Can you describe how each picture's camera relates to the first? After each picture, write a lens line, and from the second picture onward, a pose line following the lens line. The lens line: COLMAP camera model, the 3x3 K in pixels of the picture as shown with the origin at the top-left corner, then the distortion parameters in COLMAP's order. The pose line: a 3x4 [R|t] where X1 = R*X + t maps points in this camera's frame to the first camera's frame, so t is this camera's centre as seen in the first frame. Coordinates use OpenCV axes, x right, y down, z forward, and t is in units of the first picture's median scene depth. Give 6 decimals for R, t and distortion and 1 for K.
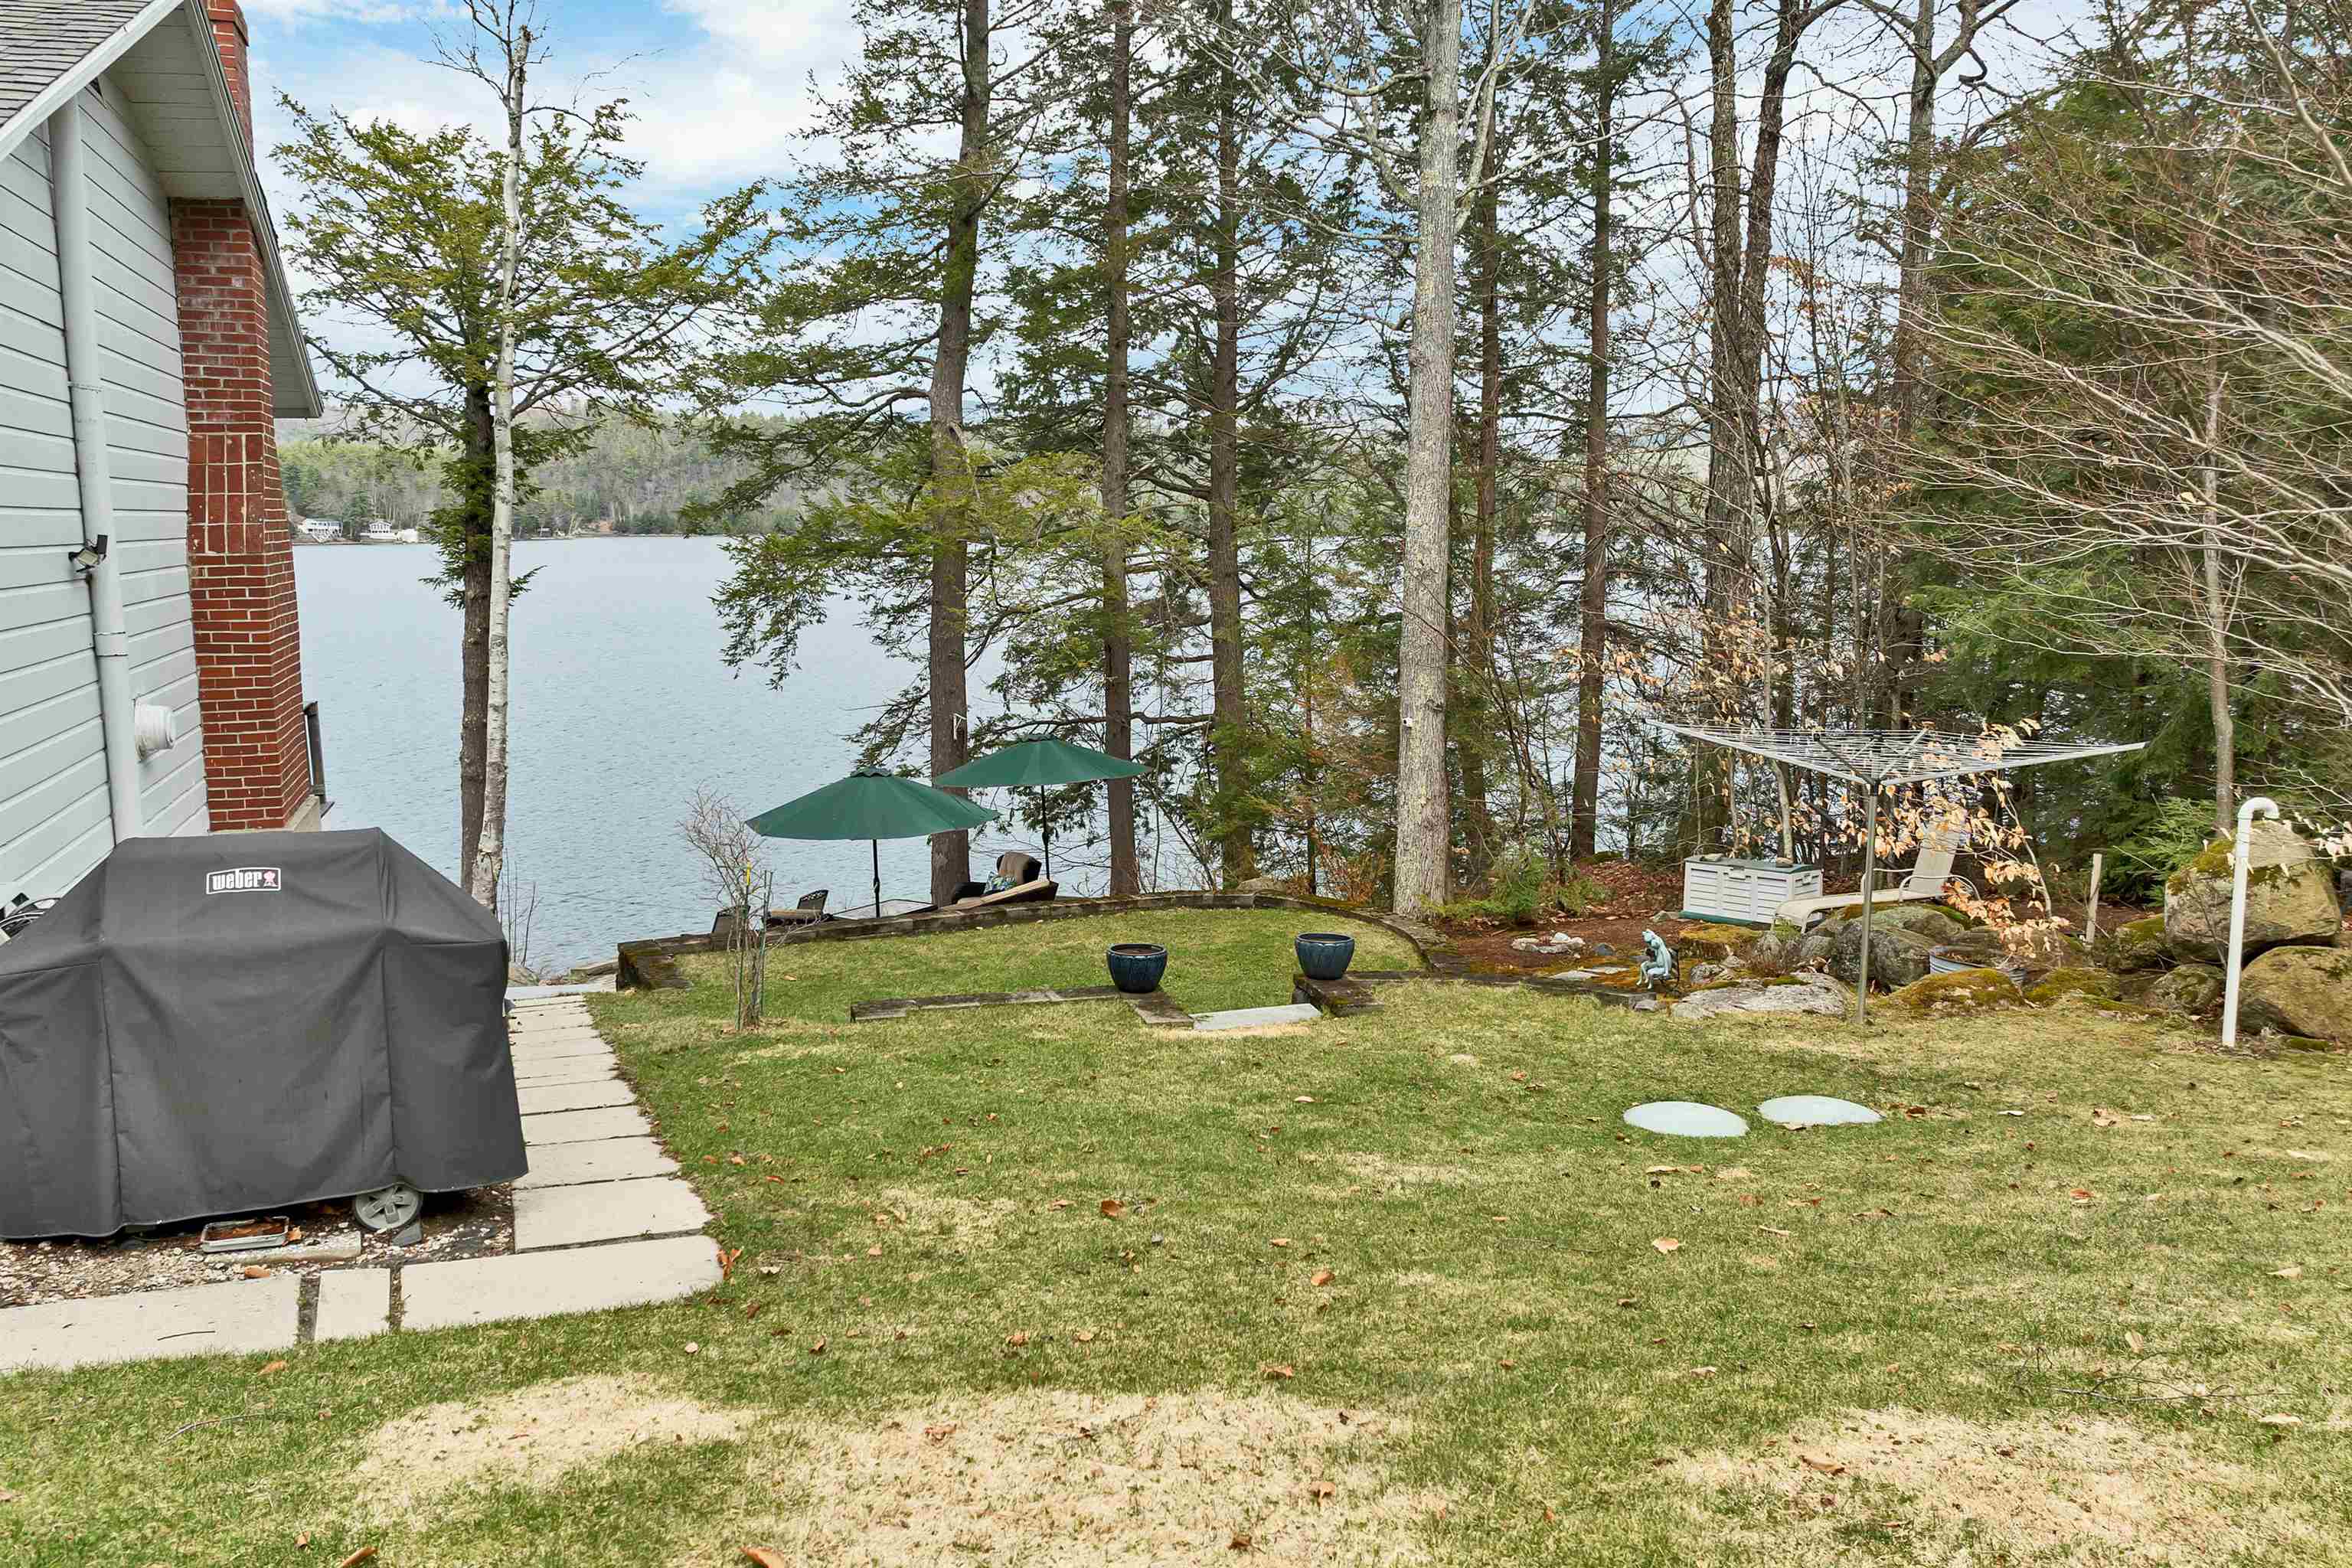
lens RADIAL K [[1707.3, 0, 1192.9], [0, 1707.3, 790.4], [0, 0, 1]] dist [-0.045790, 0.008113]
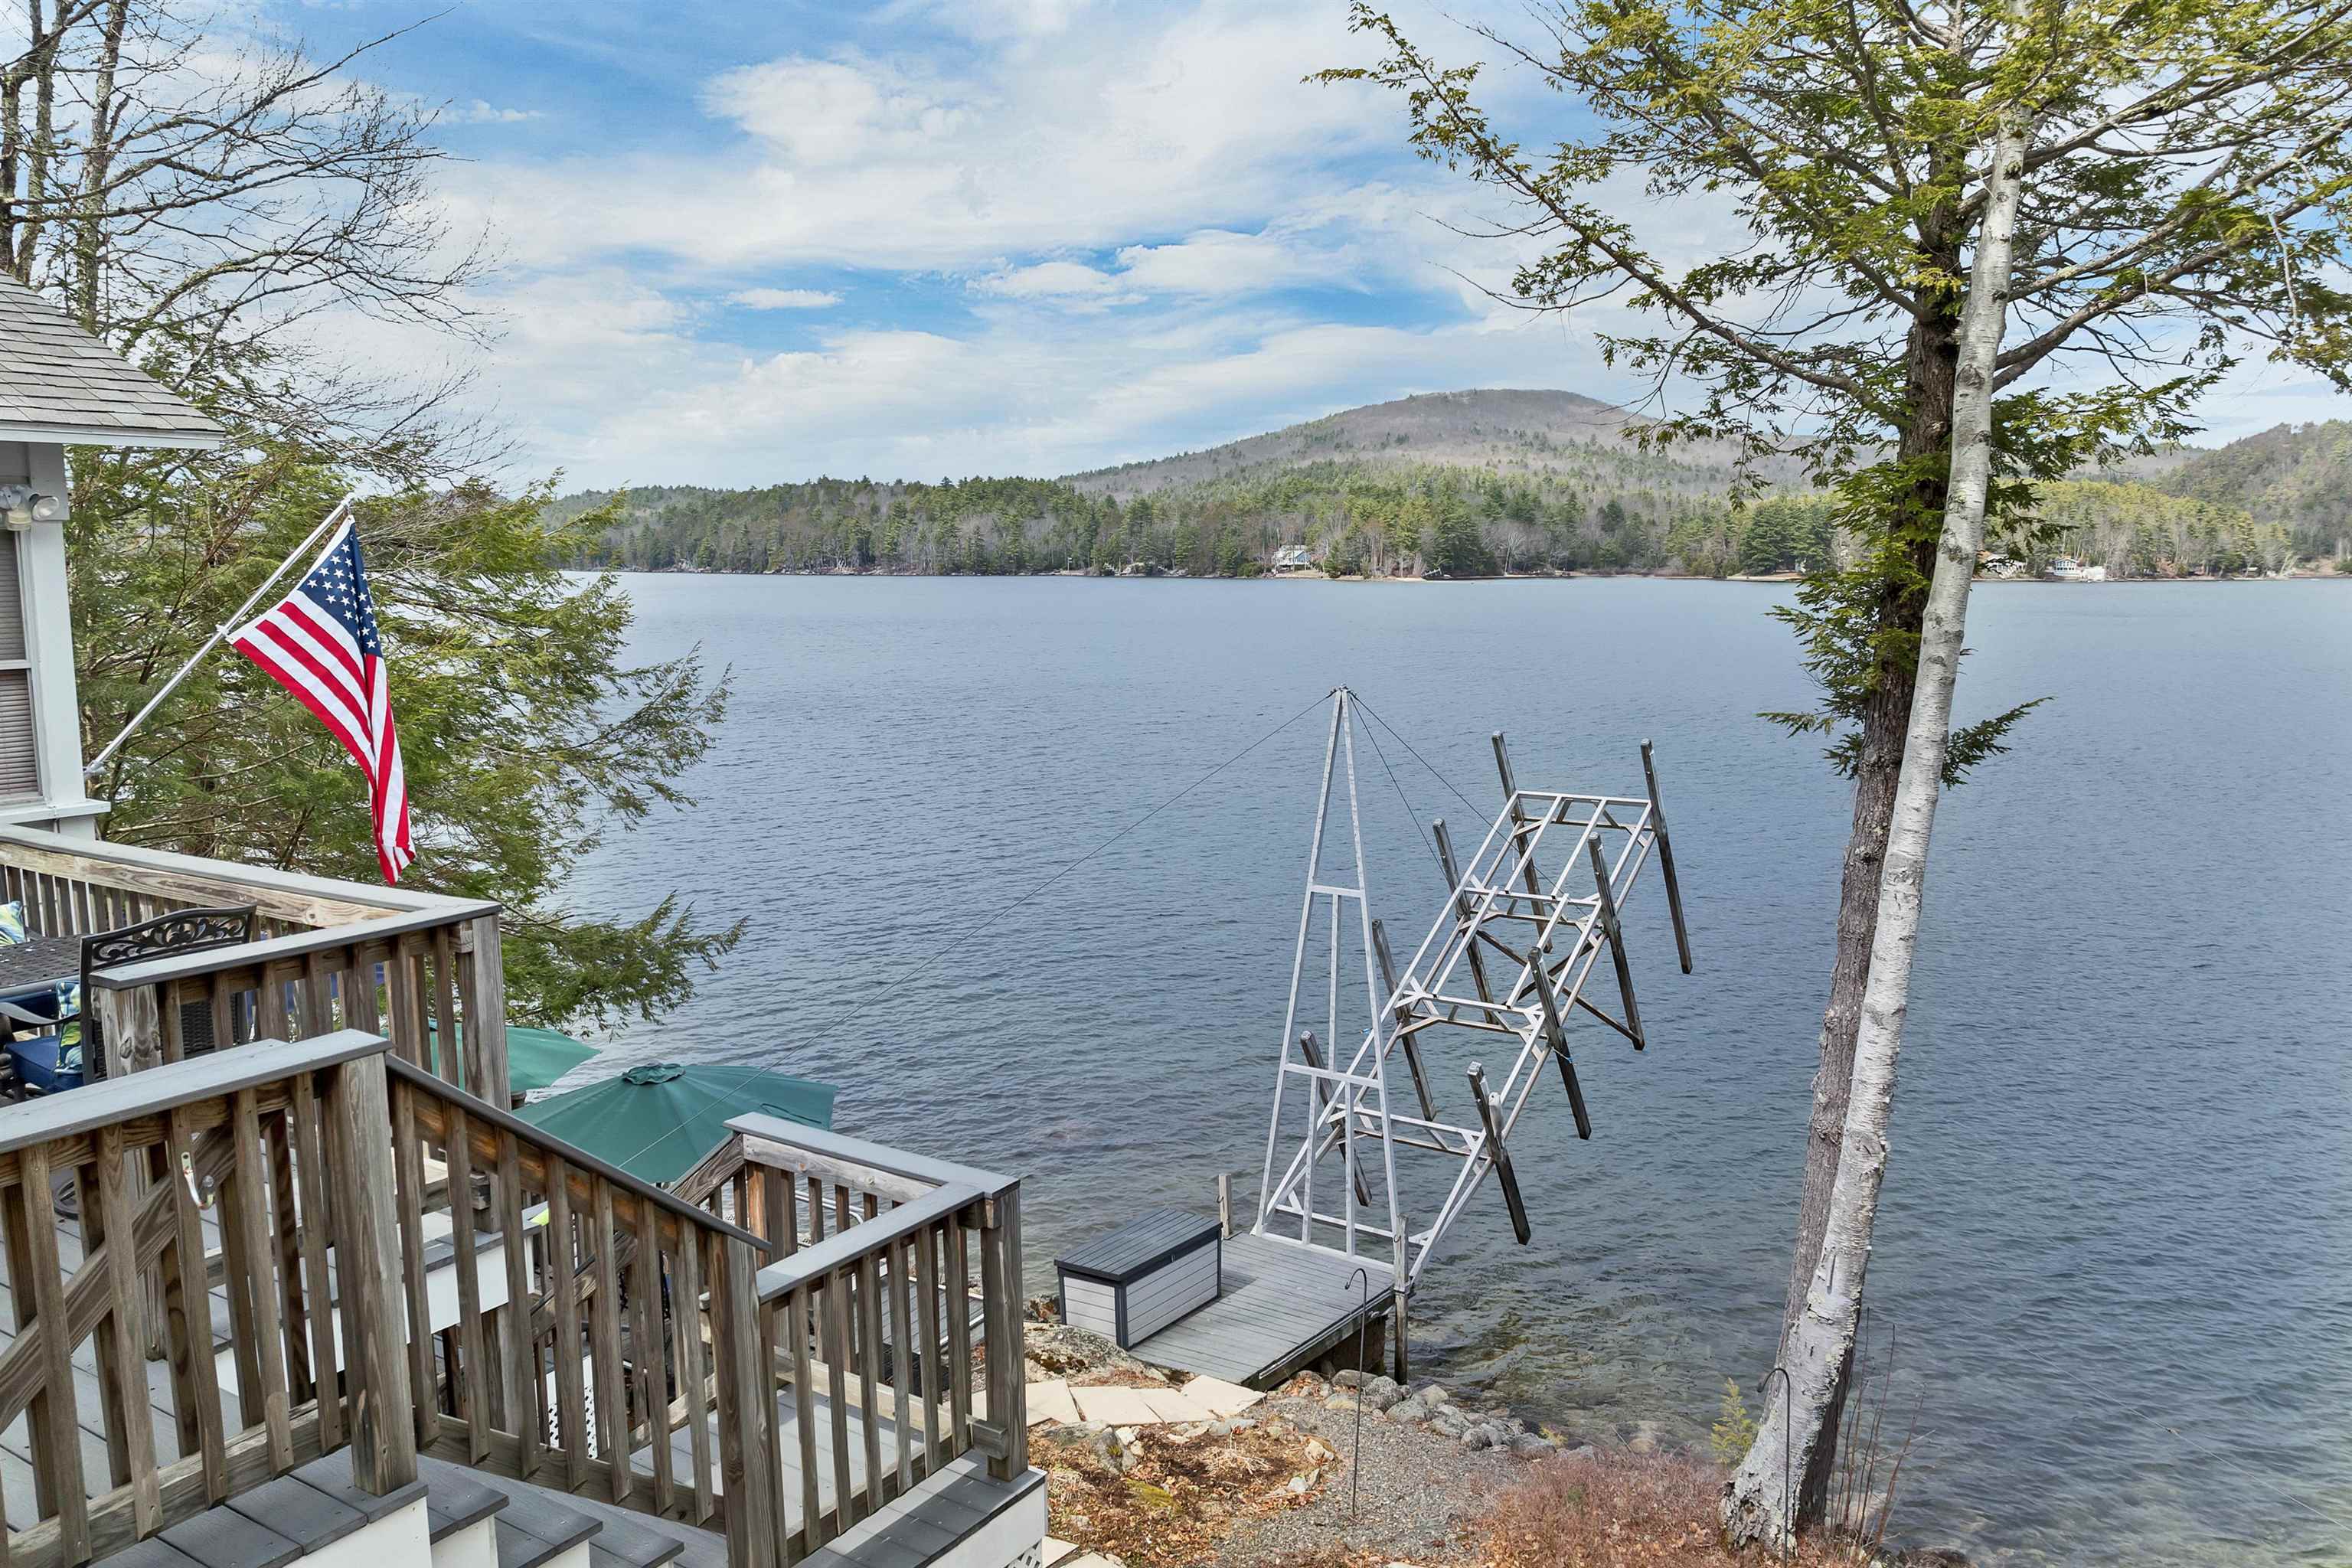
lens RADIAL K [[1707.3, 0, 1168.2], [0, 1707.3, 779.0], [0, 0, 1]] dist [-0.045790, 0.008113]
pose [[0.595476, 0.102149, -0.796852, -0.382416], [-0.124025, 0.991681, 0.034441, -0.228487], [0.793741, 0.078321, 0.603192, 1.279910]]
